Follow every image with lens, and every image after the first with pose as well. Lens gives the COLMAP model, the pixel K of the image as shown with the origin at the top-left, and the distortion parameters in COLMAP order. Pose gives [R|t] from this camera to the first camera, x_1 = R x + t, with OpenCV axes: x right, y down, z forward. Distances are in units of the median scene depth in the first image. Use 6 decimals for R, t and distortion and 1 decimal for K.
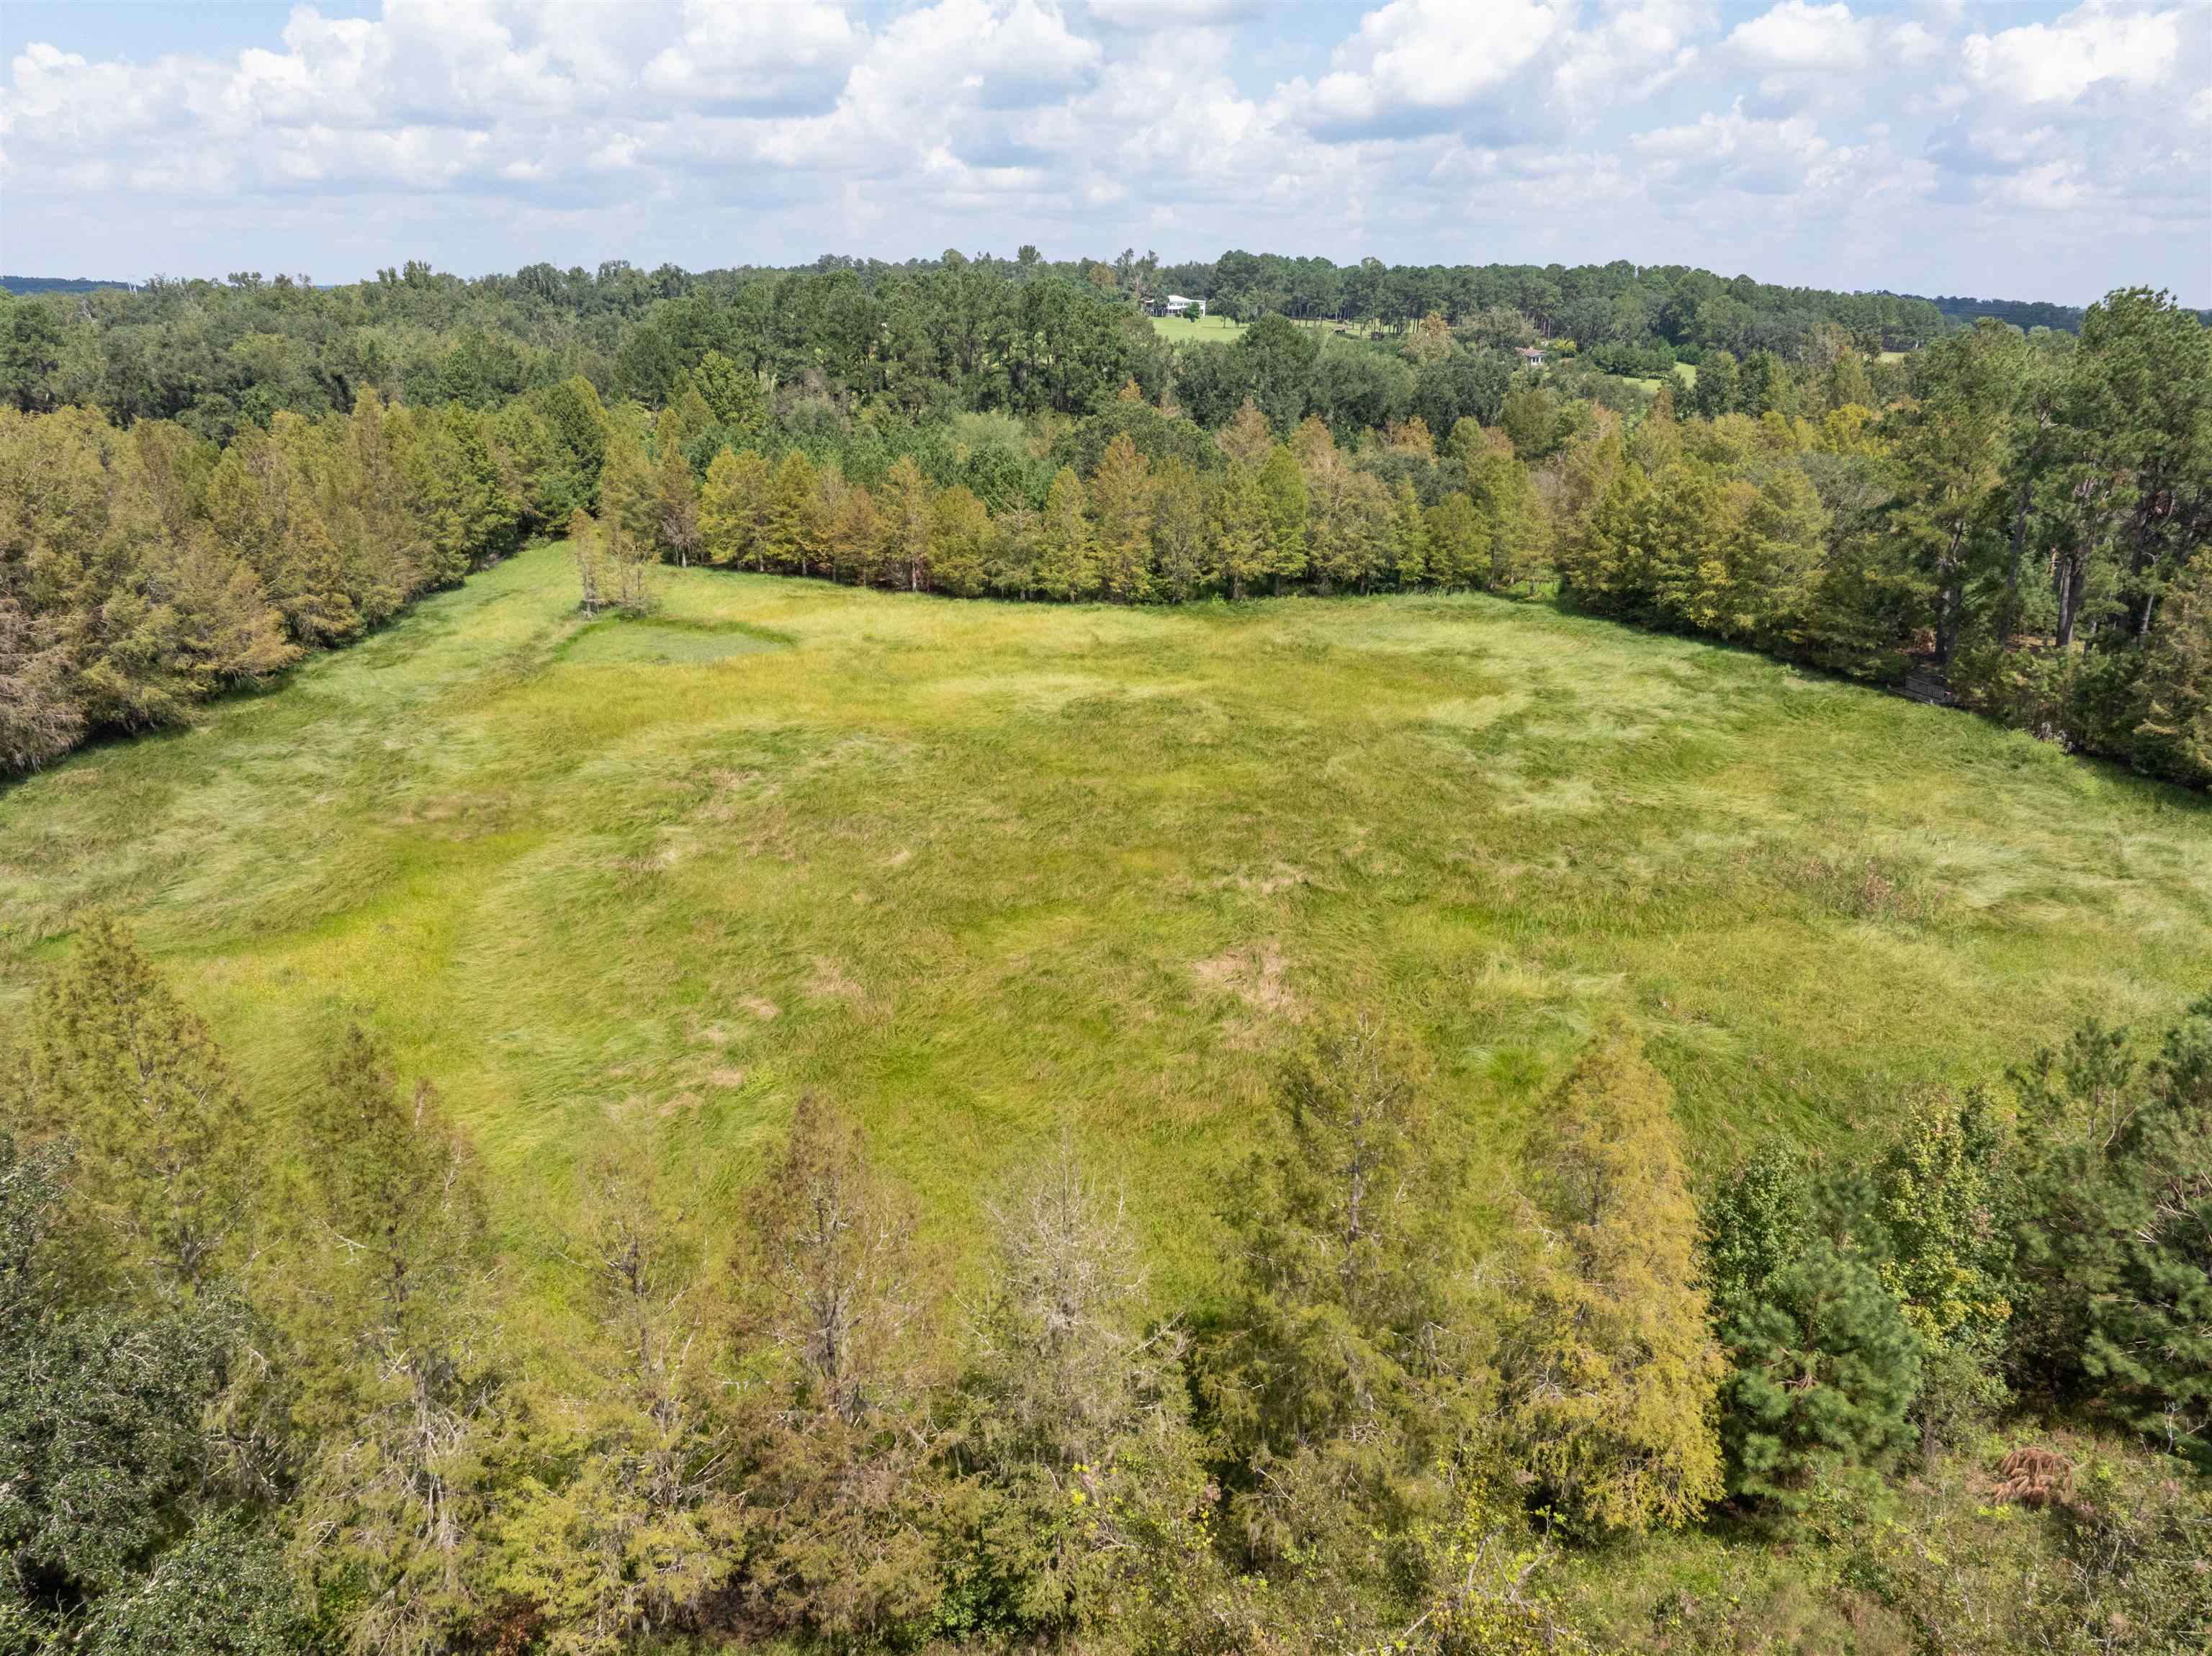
lens RADIAL K [[1530.1, 0, 1105.9], [0, 1530.1, 834.9], [0, 0, 1]] dist [-0.037096, -0.000769]
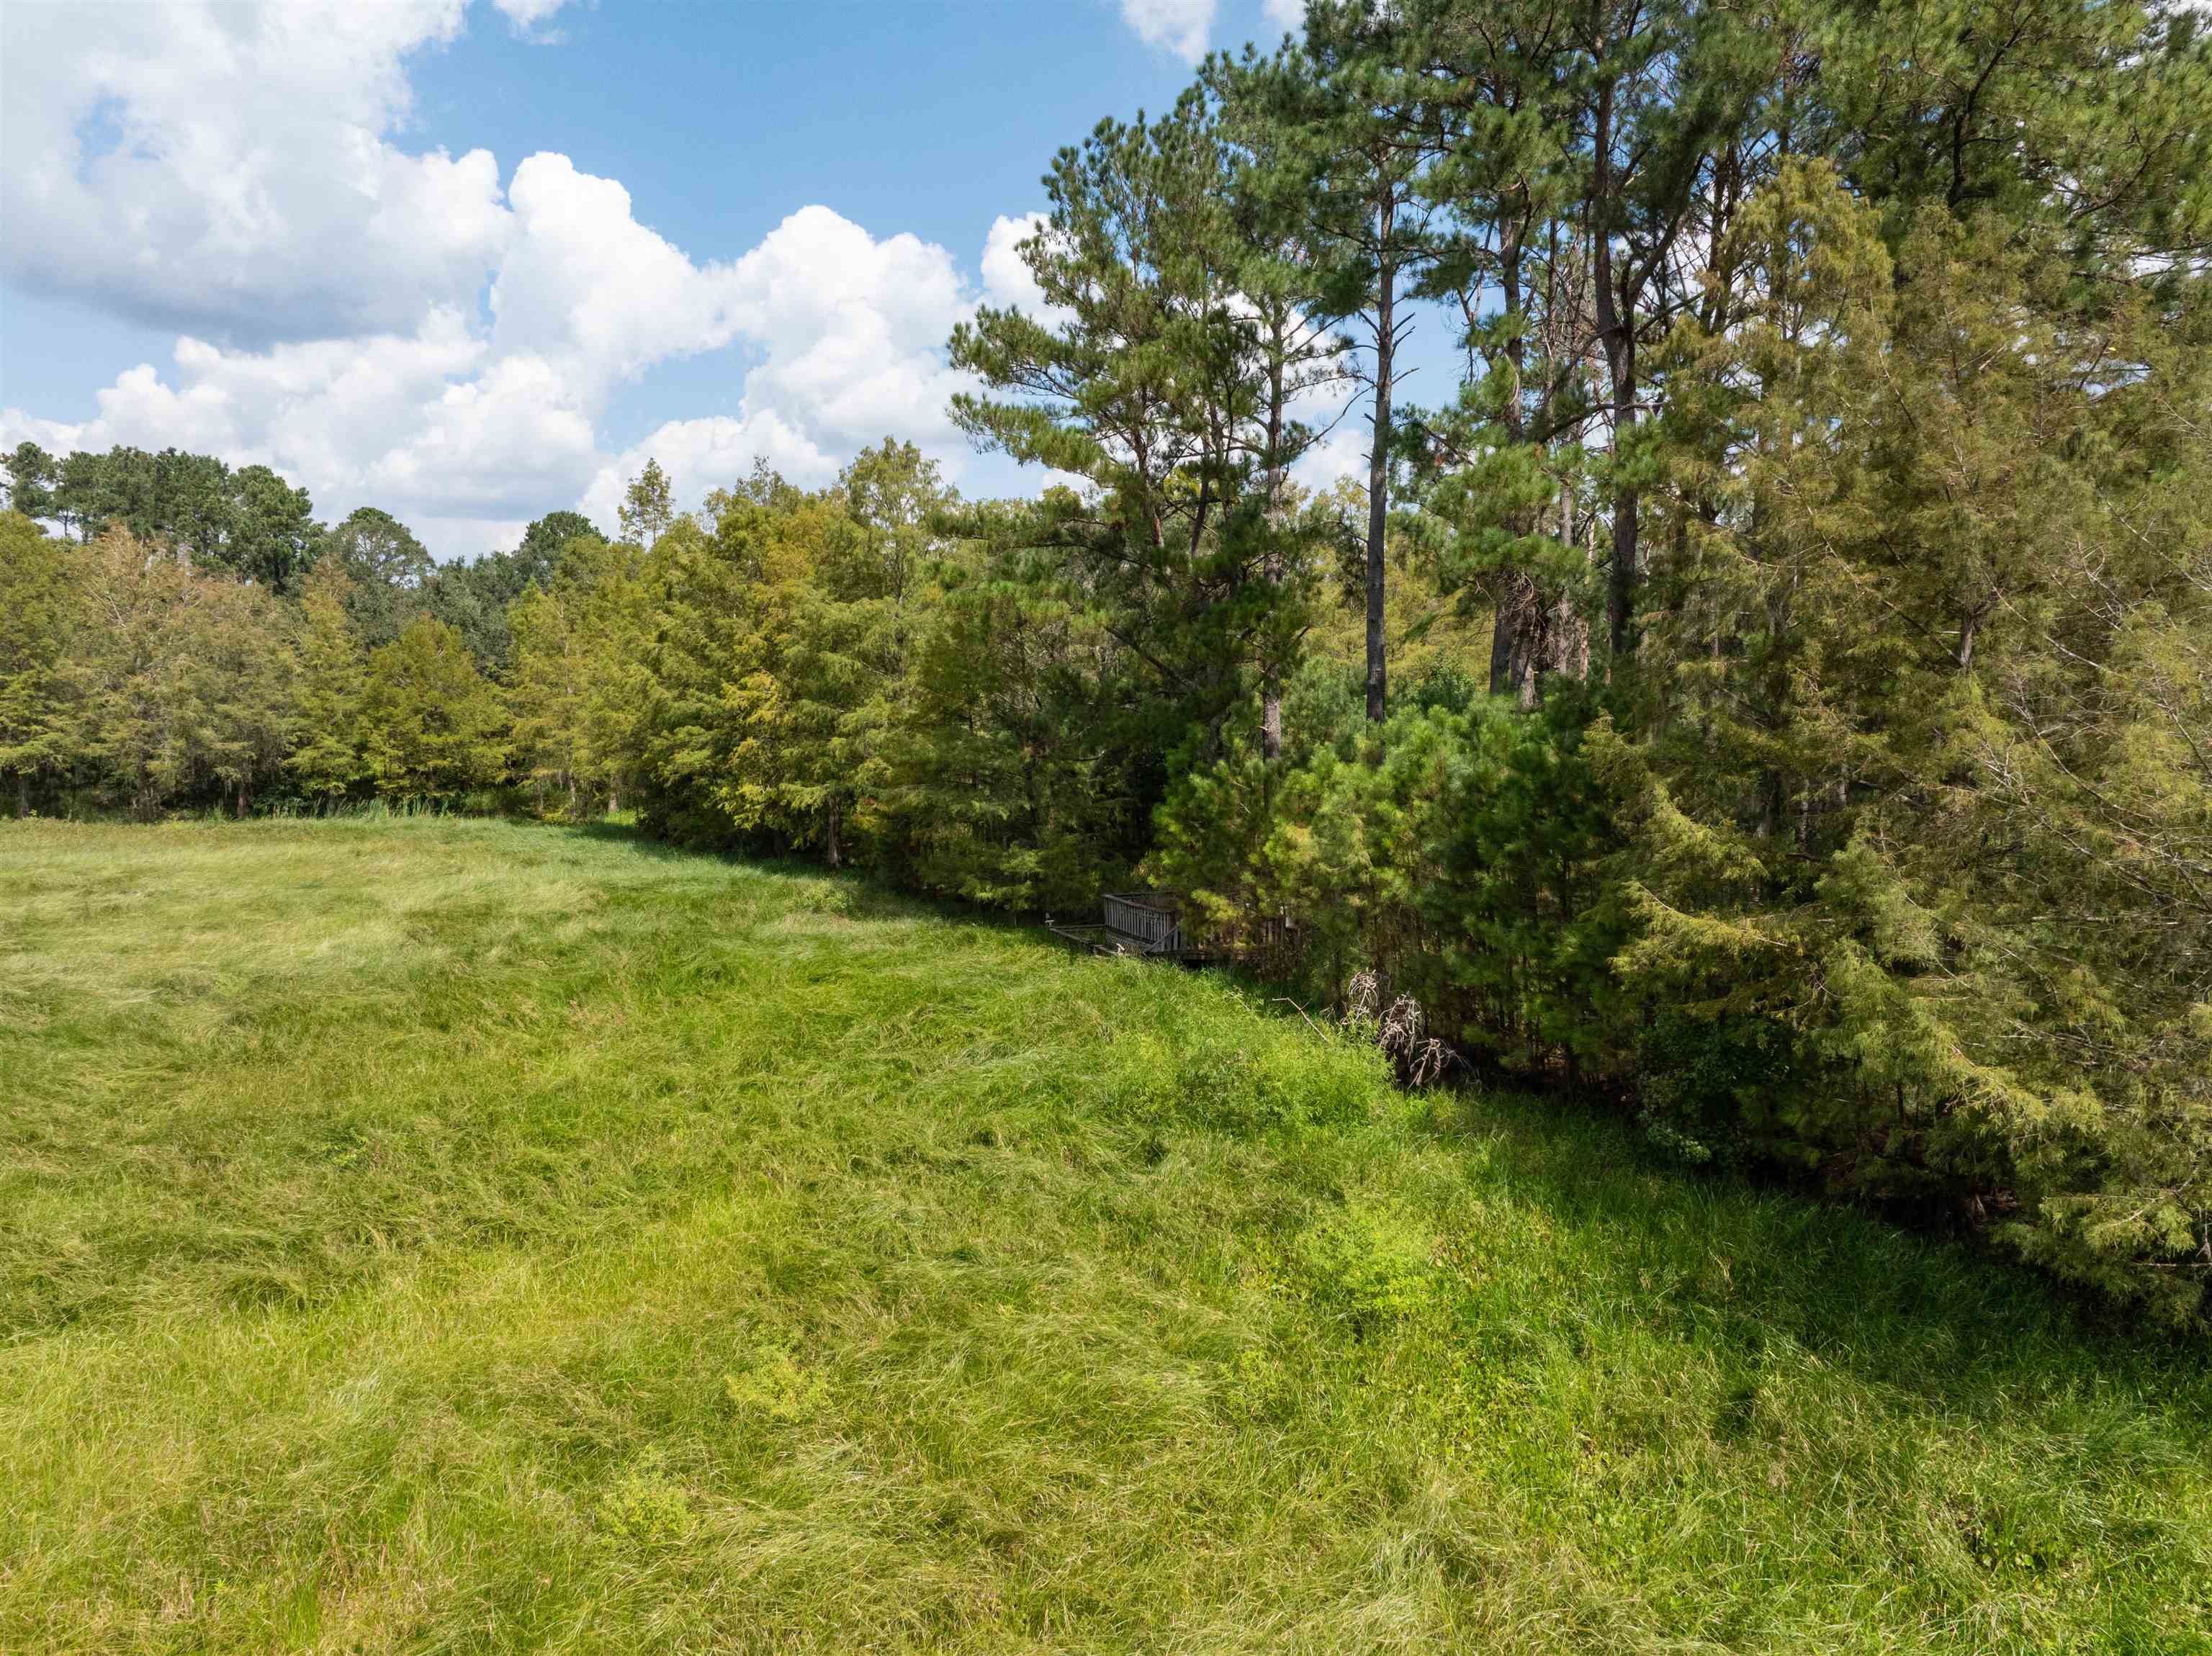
lens RADIAL K [[1530.1, 0, 1103.5], [0, 1530.1, 823.9], [0, 0, 1]] dist [-0.037096, -0.000769]
pose [[0.985009, -0.005694, 0.172407, 0.523246], [0.049518, 0.966724, -0.250985, -0.033108], [-0.165241, 0.255760, 0.952514, 0.727784]]
